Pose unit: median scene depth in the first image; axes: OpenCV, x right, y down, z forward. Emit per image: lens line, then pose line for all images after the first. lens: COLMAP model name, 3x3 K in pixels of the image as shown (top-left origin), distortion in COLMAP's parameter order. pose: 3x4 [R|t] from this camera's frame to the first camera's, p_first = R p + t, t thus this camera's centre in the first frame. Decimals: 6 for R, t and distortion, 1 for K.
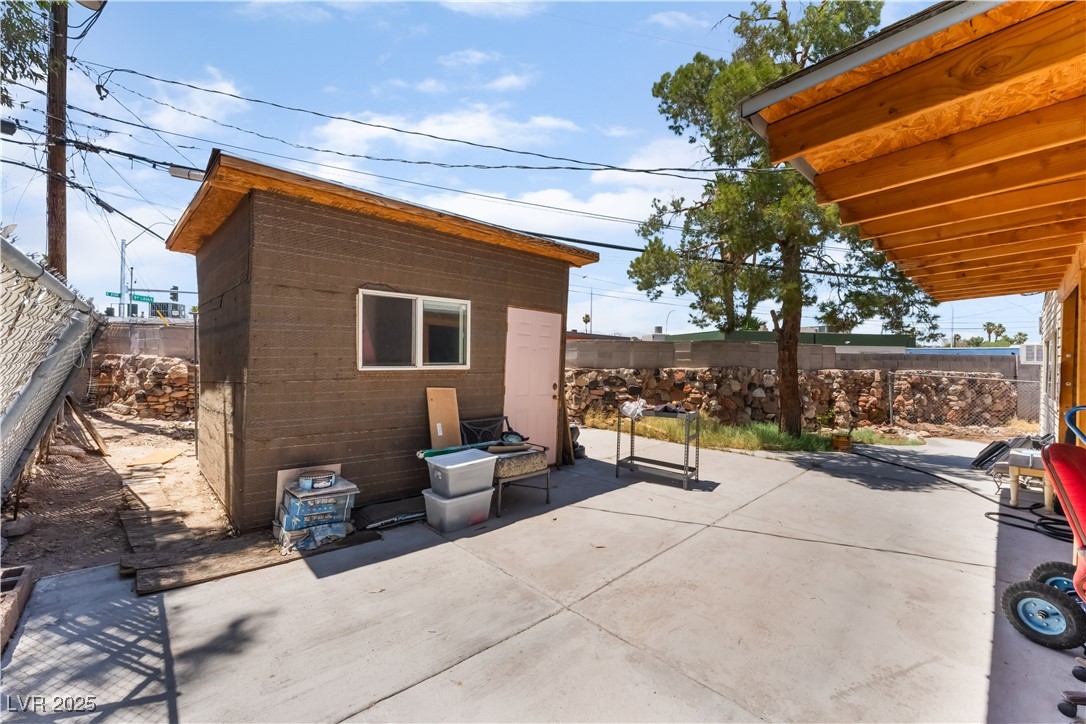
lens RADIAL K [[451.0, 0, 543.4], [0, 451.0, 365.2], [0, 0, 1]] dist [-0.004233, -0.000365]
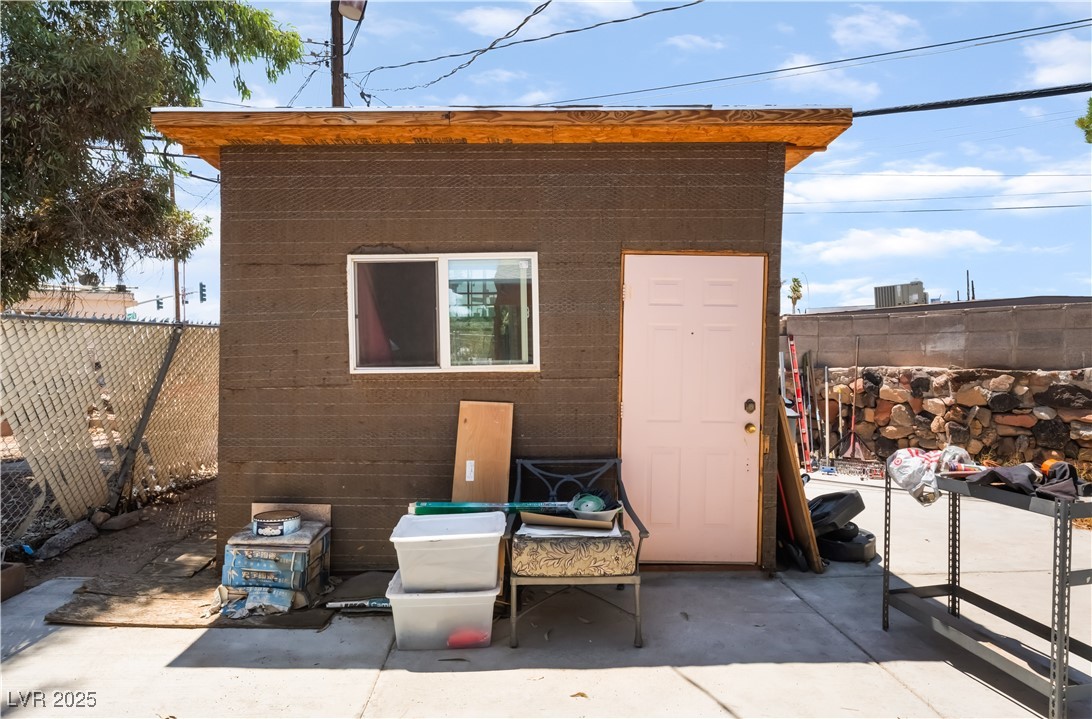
lens RADIAL K [[602.8, 0, 539.1], [0, 602.8, 368.3], [0, 0, 1]] dist [0.000653, -0.000022]
pose [[0.730531, -0.007280, -0.682841, 0.331311], [0.009211, 0.999957, -0.000807, 0.005527], [0.682818, -0.005700, 0.730566, 0.399371]]
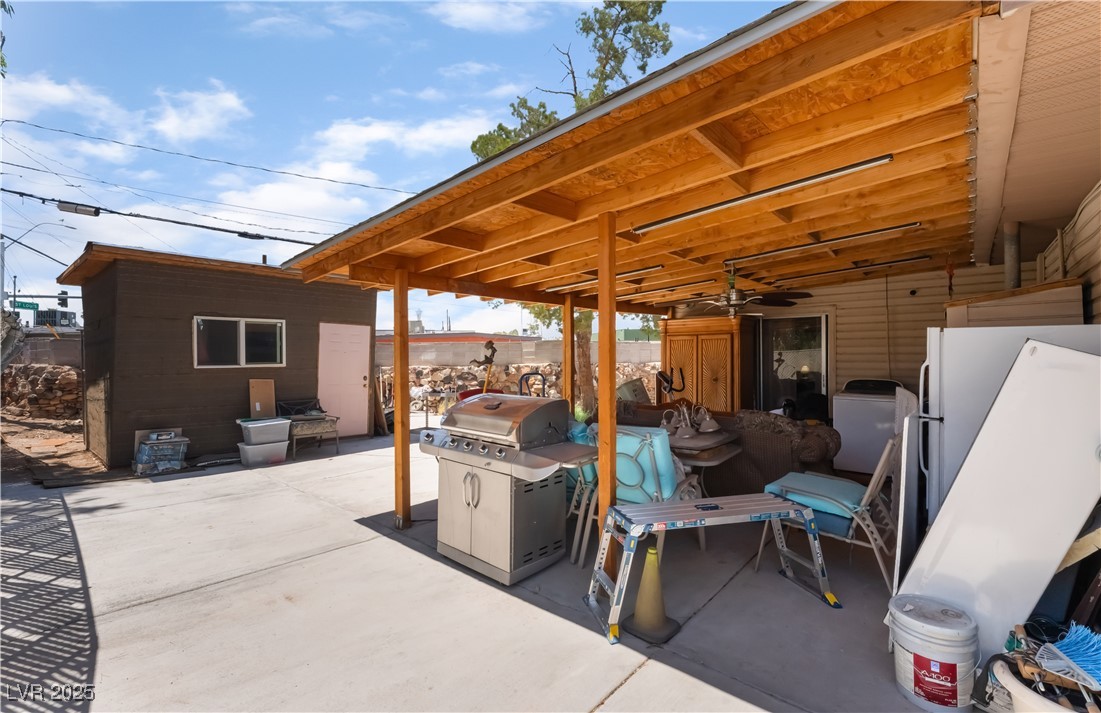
lens RADIAL K [[508.5, 0, 571.7], [0, 508.5, 358.2], [0, 0, 1]] dist [-0.000070, -0.000281]
pose [[0.994881, -0.024441, 0.098050, 0.549691], [0.026165, 0.999524, -0.016342, 0.030650], [-0.097604, 0.018824, 0.995047, -0.673517]]
